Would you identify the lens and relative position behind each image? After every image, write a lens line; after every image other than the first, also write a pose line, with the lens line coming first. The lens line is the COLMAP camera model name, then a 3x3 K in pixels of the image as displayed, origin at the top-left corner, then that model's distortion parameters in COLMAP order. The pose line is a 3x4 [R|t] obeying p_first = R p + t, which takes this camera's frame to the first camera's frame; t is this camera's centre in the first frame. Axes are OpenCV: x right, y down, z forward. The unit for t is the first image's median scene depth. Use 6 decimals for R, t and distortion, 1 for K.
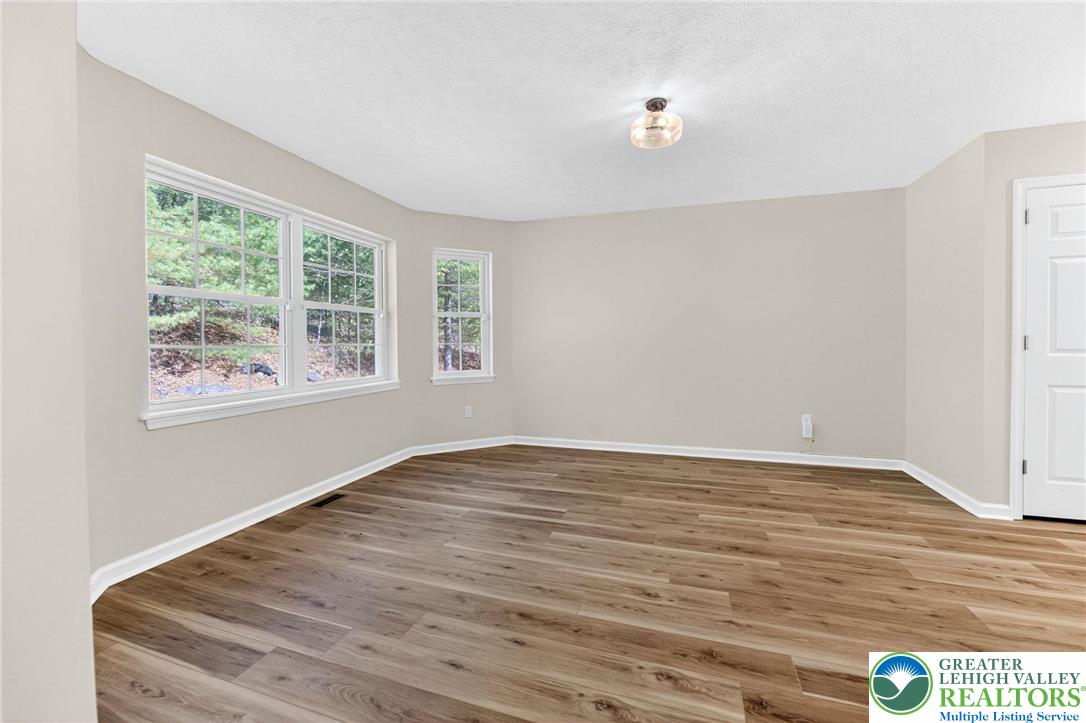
lens RADIAL K [[421.1, 0, 549.4], [0, 421.1, 355.6], [0, 0, 1]] dist [-0.027773, 0.002069]
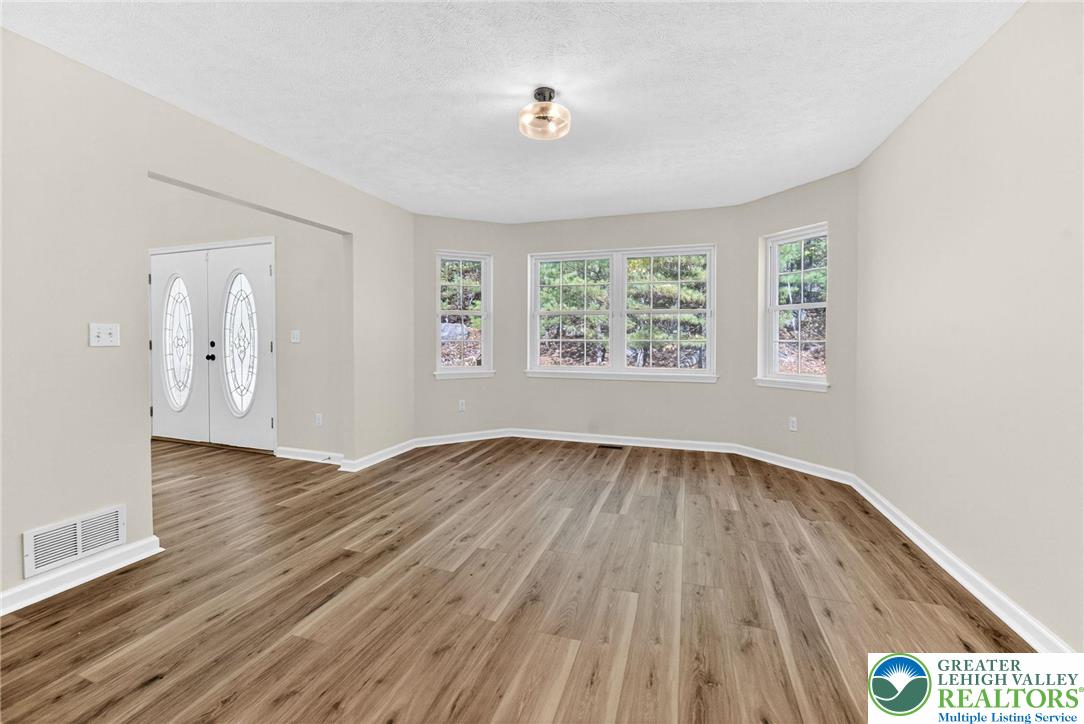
lens RADIAL K [[420.3, 0, 543.3], [0, 420.3, 350.1], [0, 0, 1]] dist [-0.027773, 0.002069]
pose [[-0.000685, 0.032414, -0.999474, 1.358703], [-0.028737, 0.999061, 0.032421, -0.048747], [0.999587, 0.028744, 0.000247, 1.101264]]
